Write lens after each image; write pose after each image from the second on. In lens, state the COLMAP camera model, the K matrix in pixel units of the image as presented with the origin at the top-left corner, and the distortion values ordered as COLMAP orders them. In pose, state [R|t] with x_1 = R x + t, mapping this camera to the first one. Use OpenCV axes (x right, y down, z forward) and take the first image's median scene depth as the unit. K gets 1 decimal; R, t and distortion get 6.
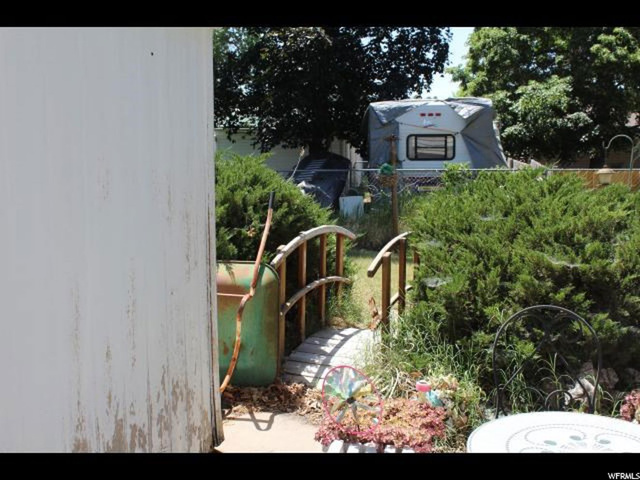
lens RADIAL K [[724.2, 0, 318.5], [0, 724.2, 240.5], [0, 0, 1]] dist [-0.048157, 0.000000]
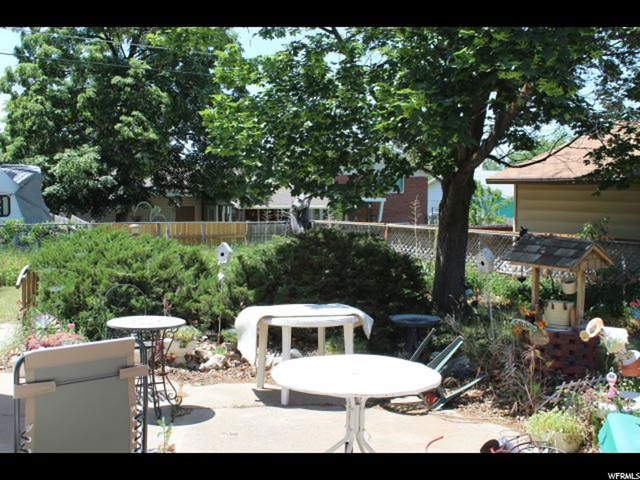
lens RADIAL K [[724.2, 0, 319.4], [0, 724.2, 239.3], [0, 0, 1]] dist [-0.048157, 0.000000]
pose [[0.800517, -0.022211, 0.598899, -0.093640], [0.064997, 0.996636, -0.049916, 0.015700], [-0.595775, 0.078885, 0.799268, -0.207876]]
